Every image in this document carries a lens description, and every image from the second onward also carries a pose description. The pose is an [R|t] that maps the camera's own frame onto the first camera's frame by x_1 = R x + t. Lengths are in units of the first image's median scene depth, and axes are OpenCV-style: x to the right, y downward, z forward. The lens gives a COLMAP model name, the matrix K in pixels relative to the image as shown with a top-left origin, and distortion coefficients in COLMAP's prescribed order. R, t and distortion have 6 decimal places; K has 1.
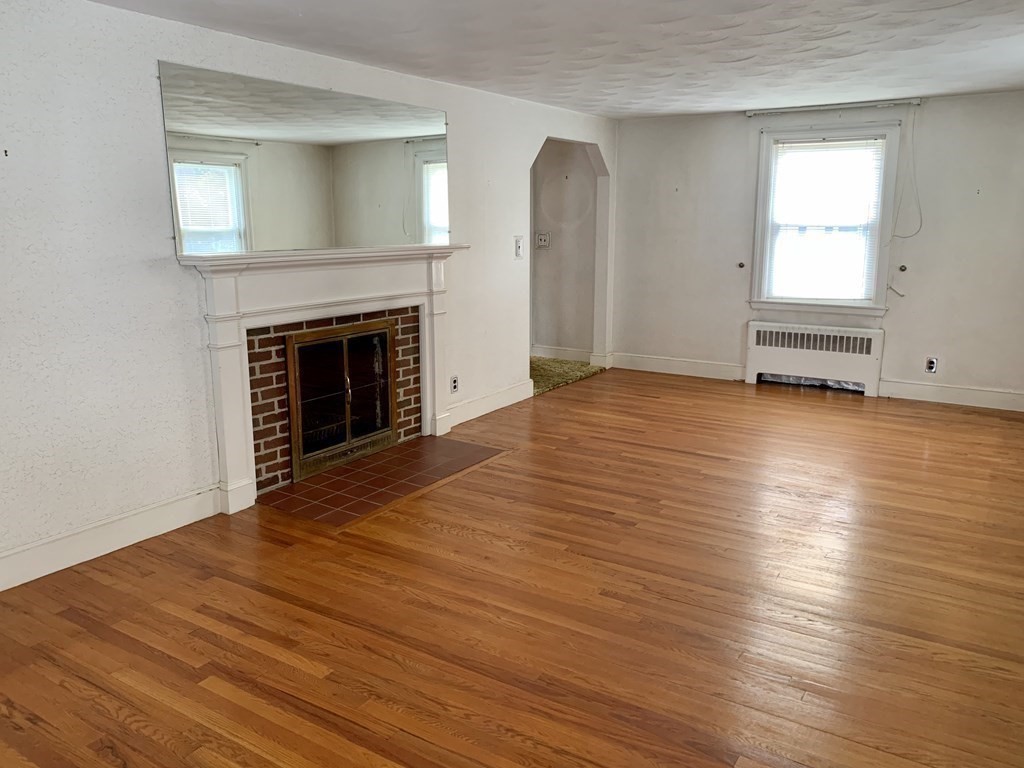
lens RADIAL K [[788.3, 0, 512.3], [0, 788.3, 381.8], [0, 0, 1]] dist [0.053937, -0.040711]
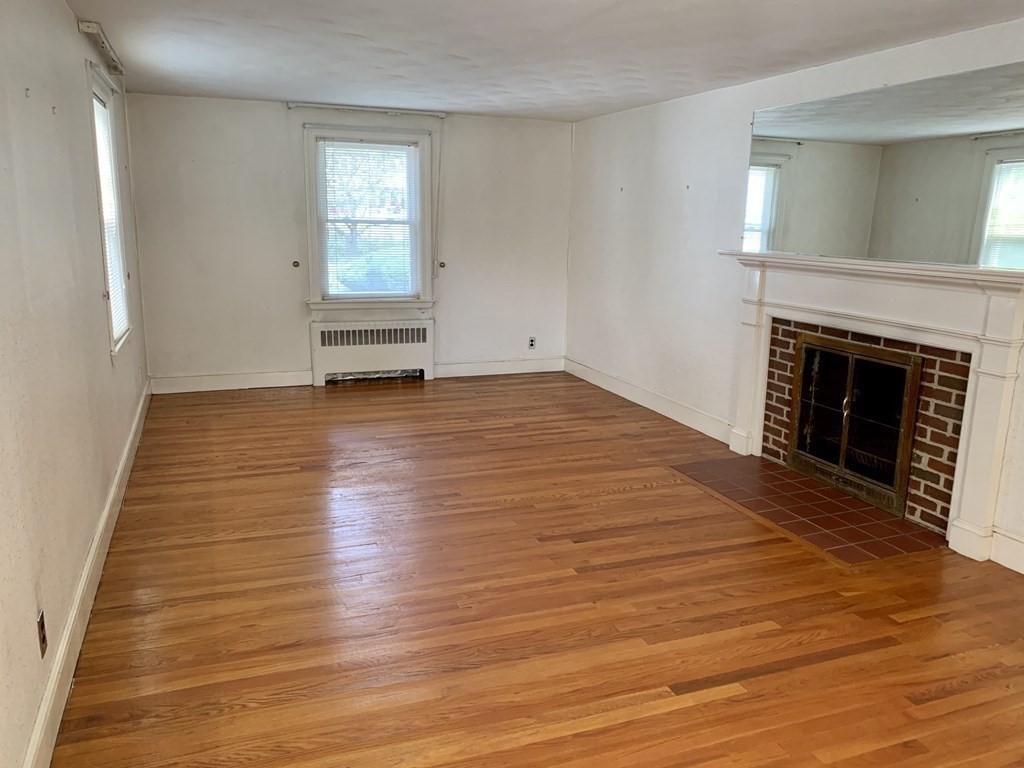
lens RADIAL K [[788.3, 0, 511.3], [0, 788.3, 385.7], [0, 0, 1]] dist [0.053937, -0.040711]
pose [[-0.599554, 0.158905, -0.784400, 0.769602], [-0.177467, 0.929296, 0.323904, -0.257040], [0.780410, 0.333403, -0.528963, 1.213044]]
